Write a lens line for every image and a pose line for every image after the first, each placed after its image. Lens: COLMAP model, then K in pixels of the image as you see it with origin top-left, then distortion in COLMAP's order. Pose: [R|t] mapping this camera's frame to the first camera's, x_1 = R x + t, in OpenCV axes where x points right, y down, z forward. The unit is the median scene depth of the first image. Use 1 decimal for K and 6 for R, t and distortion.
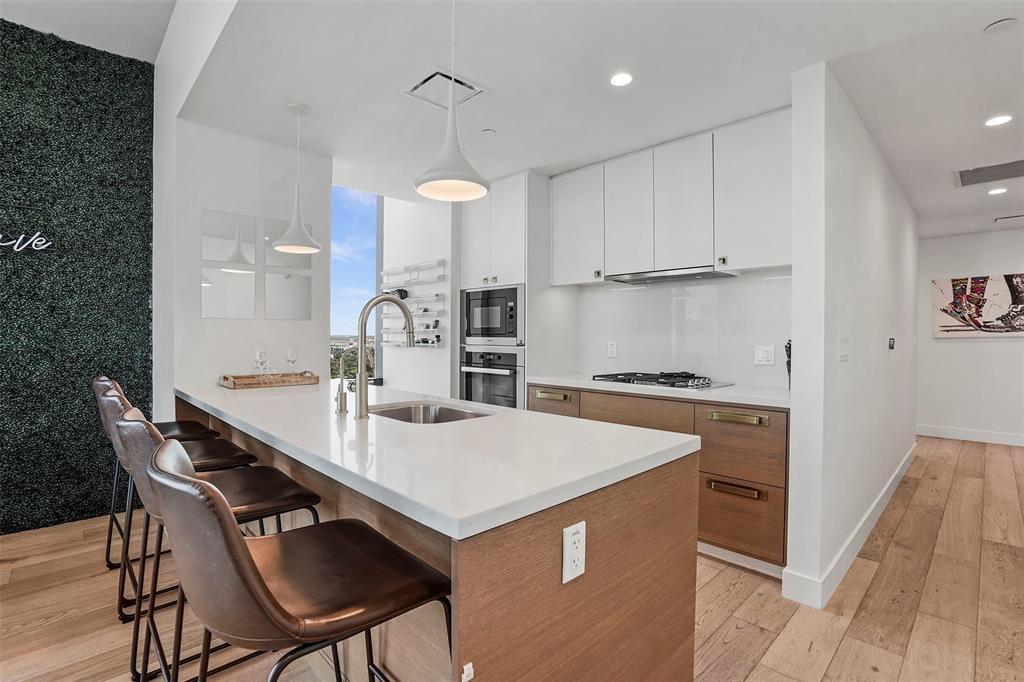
lens RADIAL K [[476.0, 0, 506.1], [0, 476.0, 340.7], [0, 0, 1]] dist [-0.062194, 0.022823]
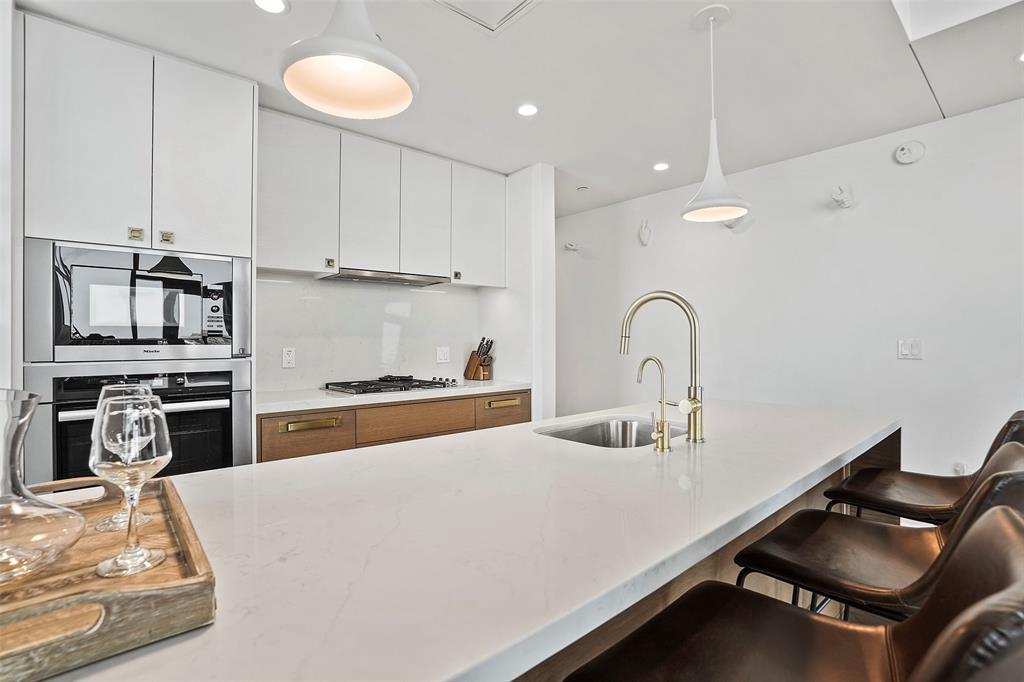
lens RADIAL K [[476.0, 0, 506.1], [0, 476.0, 340.7], [0, 0, 1]] dist [-0.062194, 0.022823]
pose [[0.061188, -0.009155, 0.998084, -0.583543], [0.012025, 0.999892, 0.008435, -0.012546], [-0.998054, 0.011486, 0.061292, 0.652483]]
